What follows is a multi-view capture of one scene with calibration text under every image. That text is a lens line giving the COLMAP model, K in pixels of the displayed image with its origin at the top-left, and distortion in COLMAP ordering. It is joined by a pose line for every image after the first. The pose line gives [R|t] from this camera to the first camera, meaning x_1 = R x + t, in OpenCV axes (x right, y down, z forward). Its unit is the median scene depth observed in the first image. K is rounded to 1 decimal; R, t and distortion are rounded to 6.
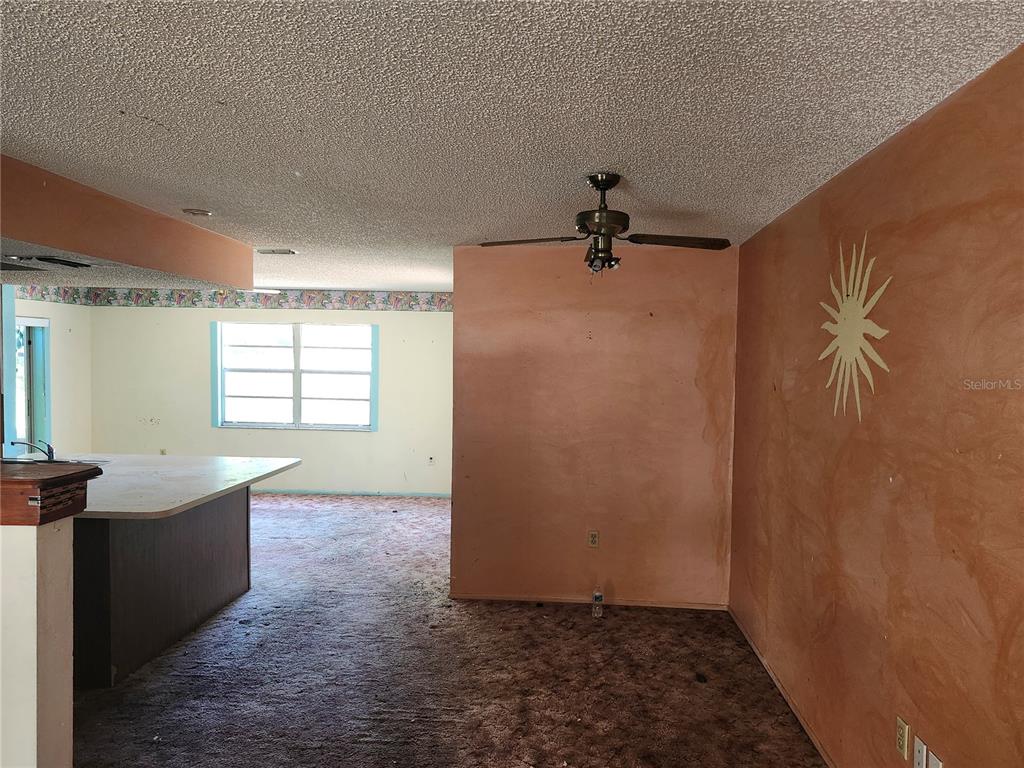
lens RADIAL K [[718.6, 0, 515.6], [0, 718.6, 383.4], [0, 0, 1]] dist [0.025294, -0.007469]
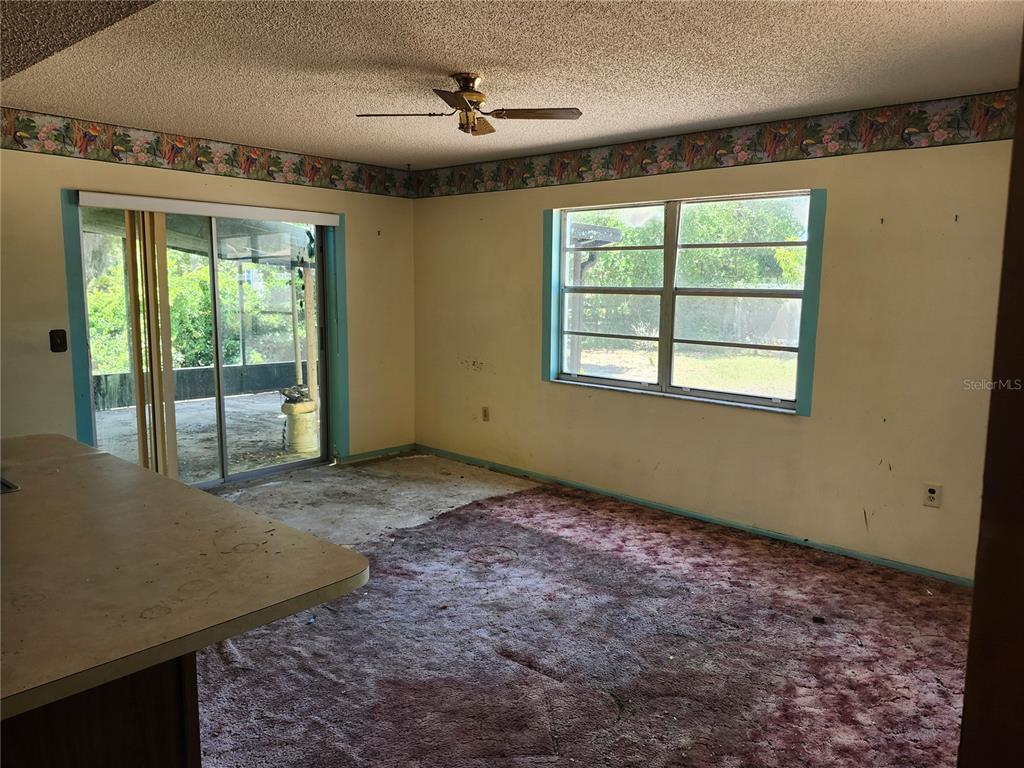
lens RADIAL K [[718.6, 0, 538.4], [0, 718.6, 382.5], [0, 0, 1]] dist [0.025294, -0.007469]
pose [[0.791484, 0.077031, -0.606316, -0.045206], [-0.021655, 0.994937, 0.098135, 0.000779], [0.610806, -0.064542, 0.789145, 0.508635]]
